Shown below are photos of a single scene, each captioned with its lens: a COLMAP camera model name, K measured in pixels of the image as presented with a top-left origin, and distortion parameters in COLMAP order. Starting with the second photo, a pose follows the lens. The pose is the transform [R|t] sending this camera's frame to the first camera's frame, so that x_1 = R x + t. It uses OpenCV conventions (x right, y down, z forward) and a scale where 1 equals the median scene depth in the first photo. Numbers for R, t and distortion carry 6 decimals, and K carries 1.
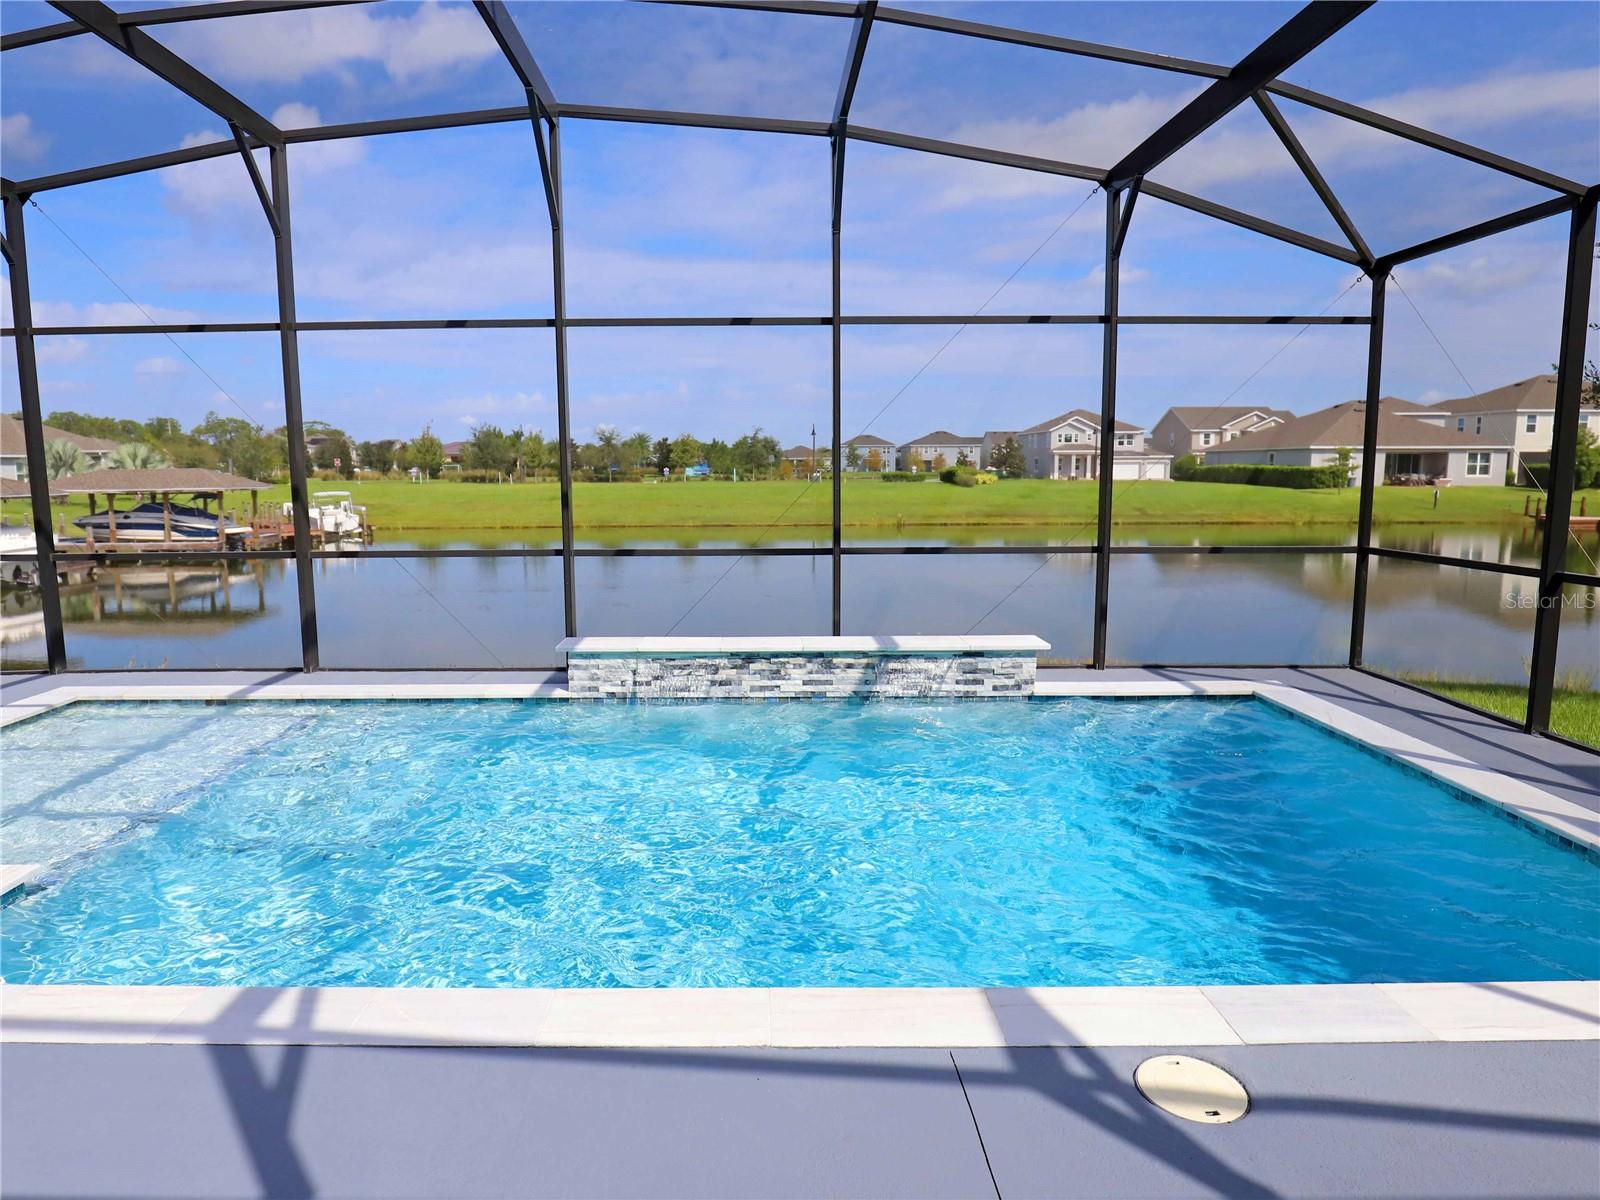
lens RADIAL K [[1107.5, 0, 820.7], [0, 1107.5, 619.5], [0, 0, 1]] dist [-0.033687, -0.001985]
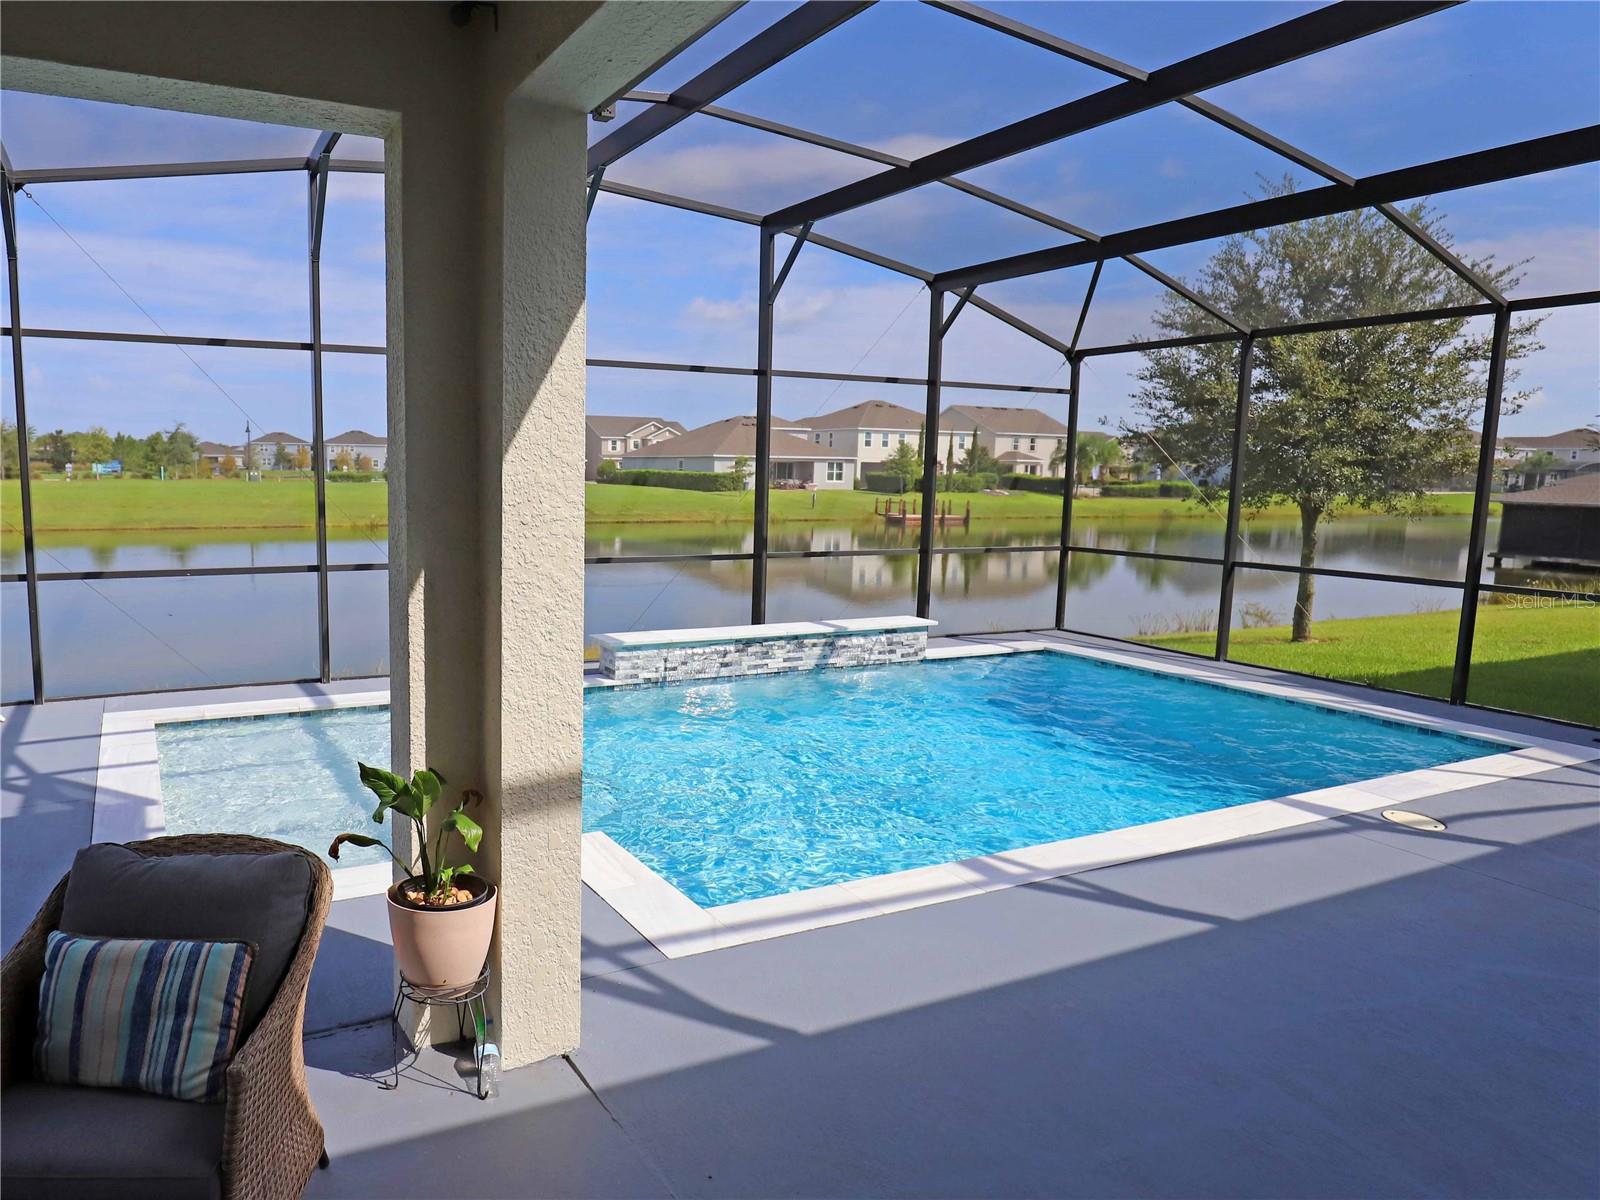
lens RADIAL K [[1094.7, 0, 678.8], [0, 1094.7, 617.7], [0, 0, 1]] dist [-0.030099, 0.001336]
pose [[0.891935, -0.043801, 0.450038, -0.683621], [0.042699, 0.999008, 0.012605, -0.012639], [-0.450143, 0.007974, 0.892921, -0.069378]]
